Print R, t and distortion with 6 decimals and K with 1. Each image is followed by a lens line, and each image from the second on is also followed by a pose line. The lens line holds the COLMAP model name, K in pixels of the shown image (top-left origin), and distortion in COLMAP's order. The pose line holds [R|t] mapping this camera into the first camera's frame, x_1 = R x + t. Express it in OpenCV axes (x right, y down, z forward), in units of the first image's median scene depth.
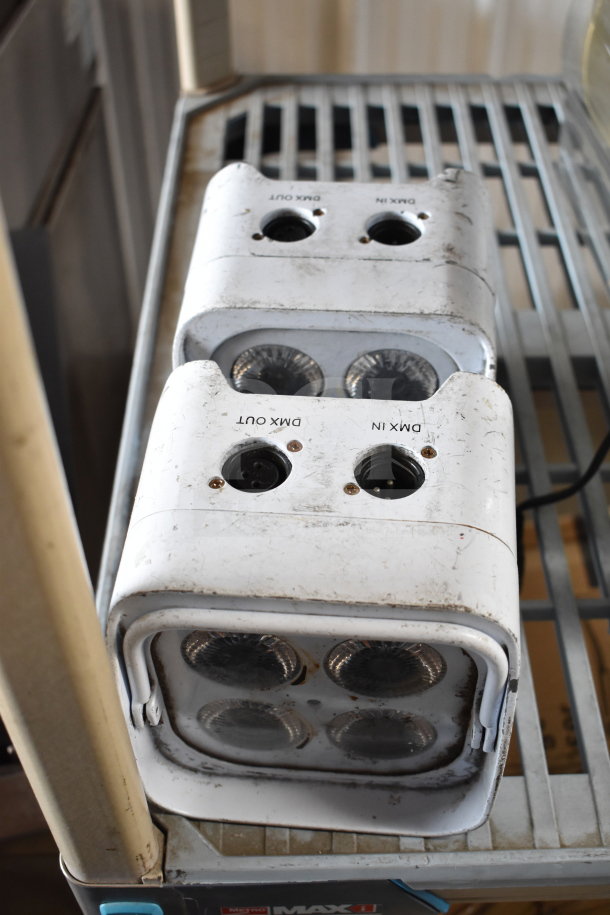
lens RADIAL K [[1049.7, 0, 306.2], [0, 1049.7, 455.6], [0, 0, 1]] dist [-0.011836, 0.000000]
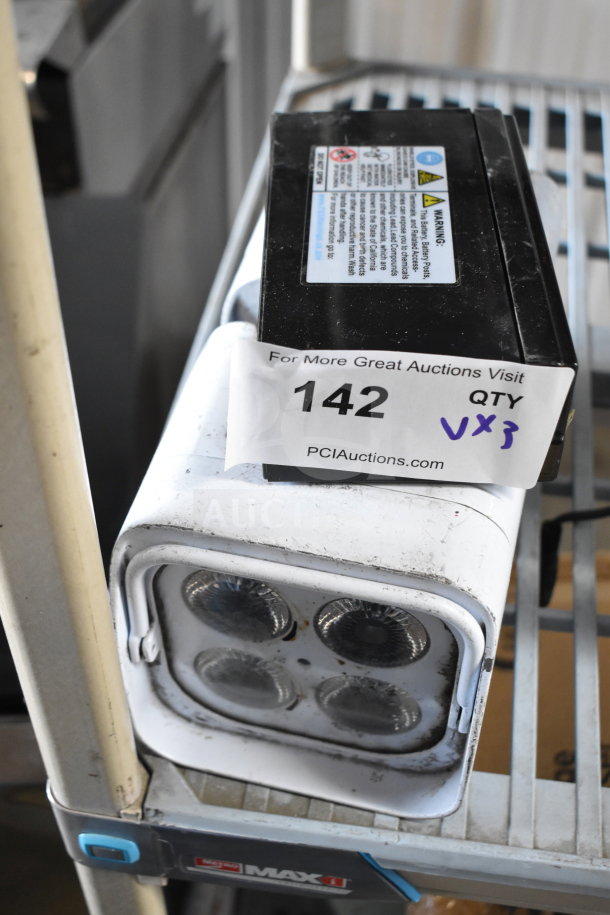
lens RADIAL K [[1128.5, 0, 303.9], [0, 1128.5, 456.6], [0, 0, 1]] dist [0.033638, 0.000000]
pose [[0.986881, 0.127914, -0.098510, 0.085522], [-0.129427, 0.991547, -0.009096, 0.042370], [0.096514, 0.021727, 0.995094, -0.101857]]
